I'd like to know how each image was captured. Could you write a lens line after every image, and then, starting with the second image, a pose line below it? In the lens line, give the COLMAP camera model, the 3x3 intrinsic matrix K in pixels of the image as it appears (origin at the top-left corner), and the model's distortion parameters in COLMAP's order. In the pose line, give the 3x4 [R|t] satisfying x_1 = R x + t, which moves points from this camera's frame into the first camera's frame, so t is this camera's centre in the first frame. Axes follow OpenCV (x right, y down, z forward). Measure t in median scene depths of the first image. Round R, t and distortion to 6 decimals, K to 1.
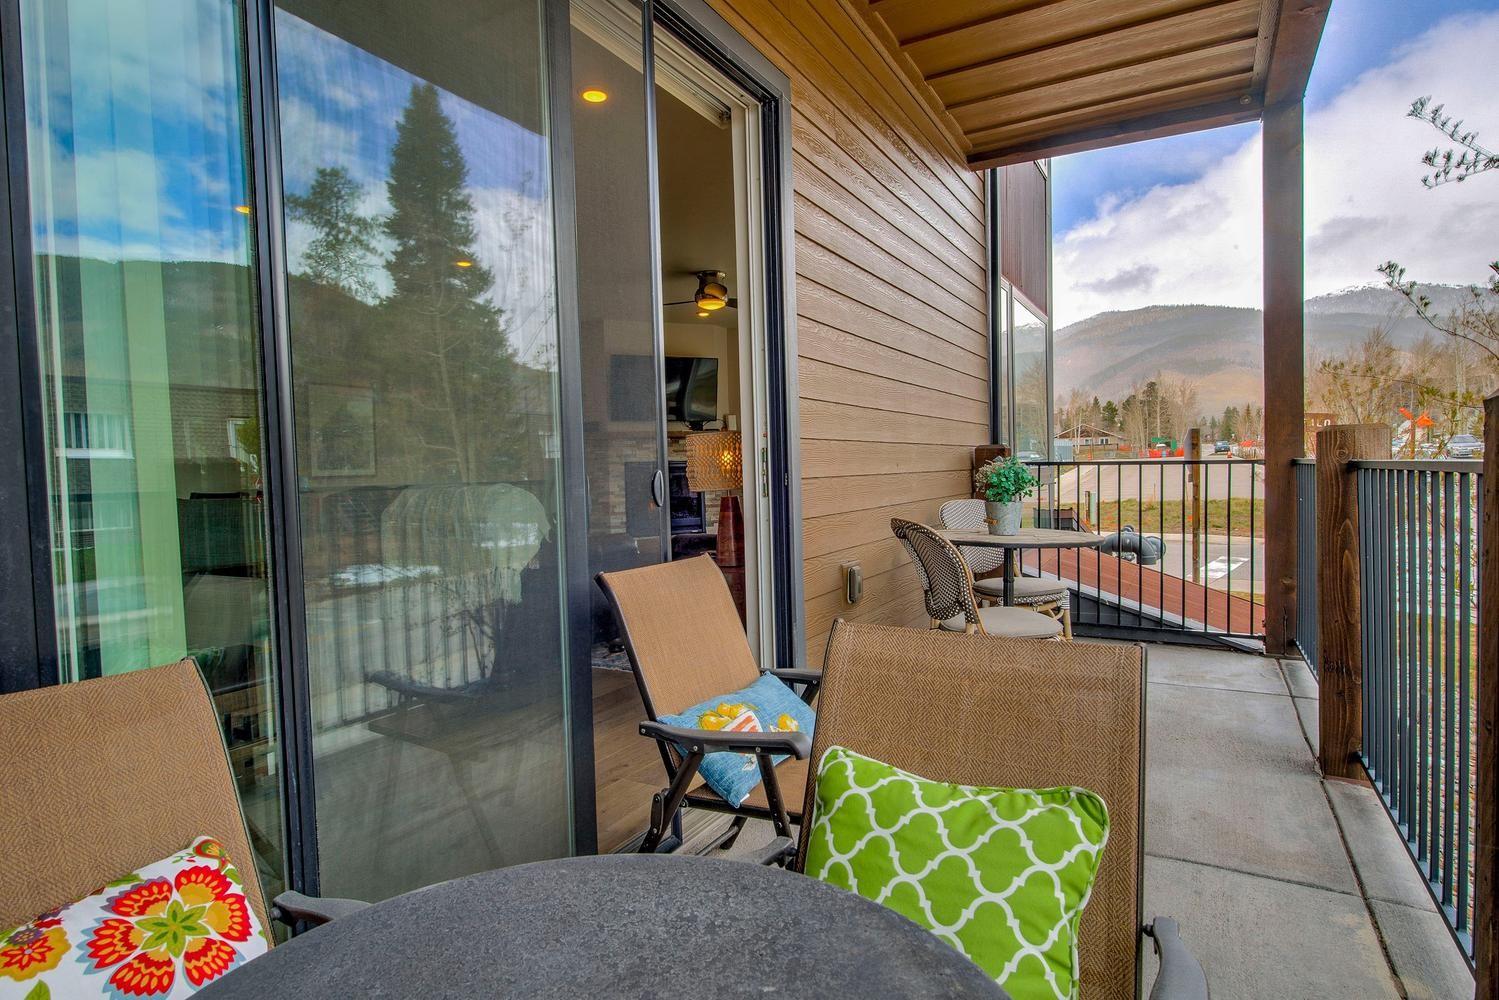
lens RADIAL K [[822.9, 0, 744.8], [0, 822.9, 502.1], [0, 0, 1]] dist [-0.005617, -0.008285]
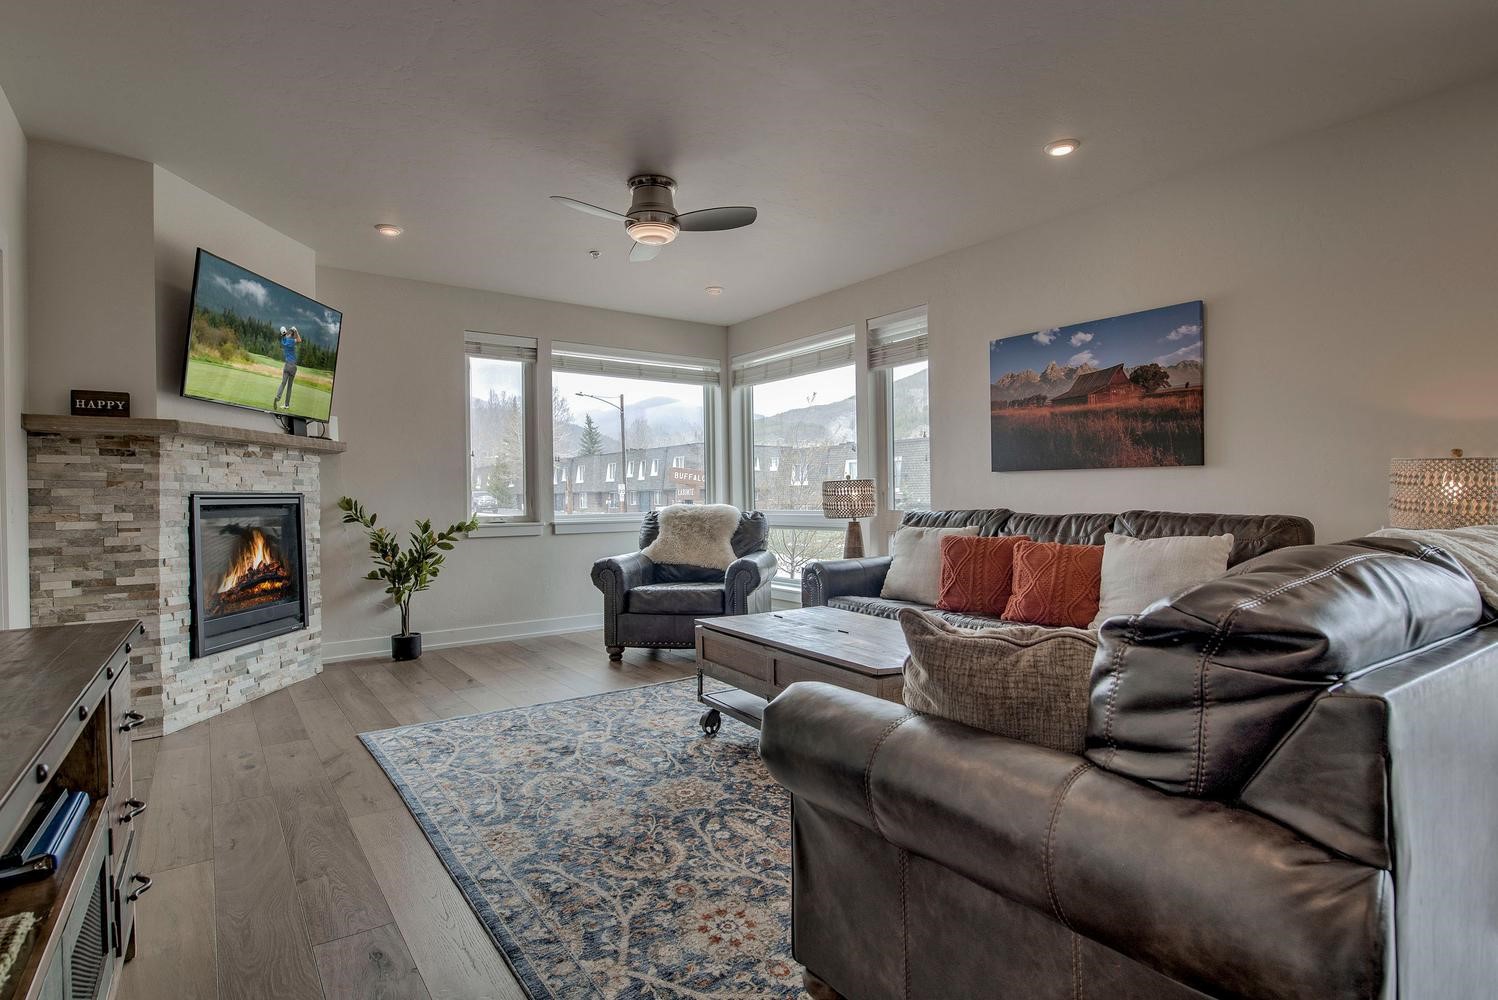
lens RADIAL K [[758.8, 0, 746.9], [0, 758.8, 503.6], [0, 0, 1]] dist [-0.001618, -0.000018]
pose [[0.413310, 0.018392, 0.910405, -0.393845], [0.034363, 0.998769, -0.035777, -0.016813], [-0.909942, 0.046071, 0.412169, 0.549203]]
